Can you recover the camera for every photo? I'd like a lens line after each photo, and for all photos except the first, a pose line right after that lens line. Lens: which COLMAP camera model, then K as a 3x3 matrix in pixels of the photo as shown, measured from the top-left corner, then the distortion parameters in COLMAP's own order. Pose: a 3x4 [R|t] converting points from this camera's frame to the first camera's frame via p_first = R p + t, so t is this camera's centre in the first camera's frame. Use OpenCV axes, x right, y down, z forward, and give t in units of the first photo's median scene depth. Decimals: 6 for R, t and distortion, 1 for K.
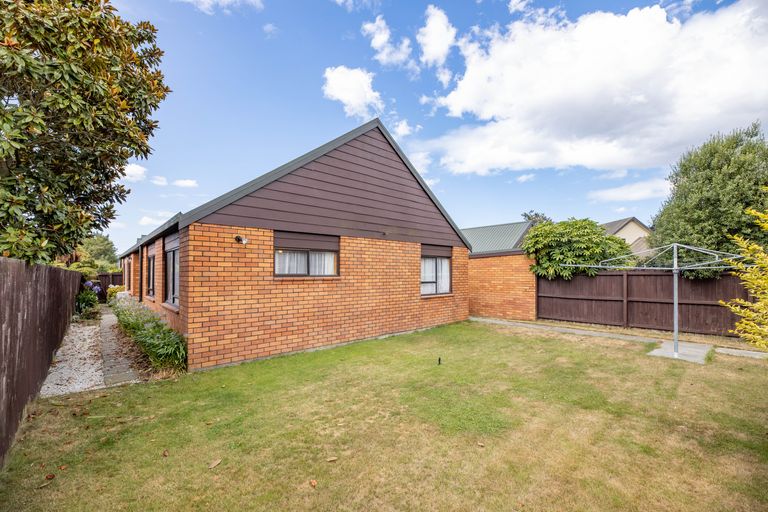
lens RADIAL K [[319.1, 0, 383.6], [0, 319.1, 275.3], [0, 0, 1]] dist [0.000530, -0.000006]
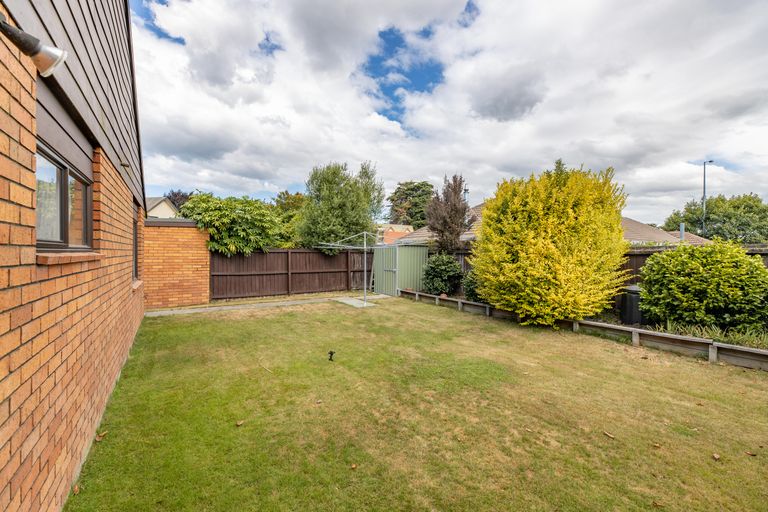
lens RADIAL K [[307.0, 0, 384.0], [0, 307.0, 256.0], [0, 0, 1]] dist [0.000353, 0.000015]
pose [[0.137870, -0.004753, 0.990439, -0.493505], [-0.003794, 0.999979, 0.005327, 0.007331], [-0.990443, -0.004492, 0.137849, 0.642533]]
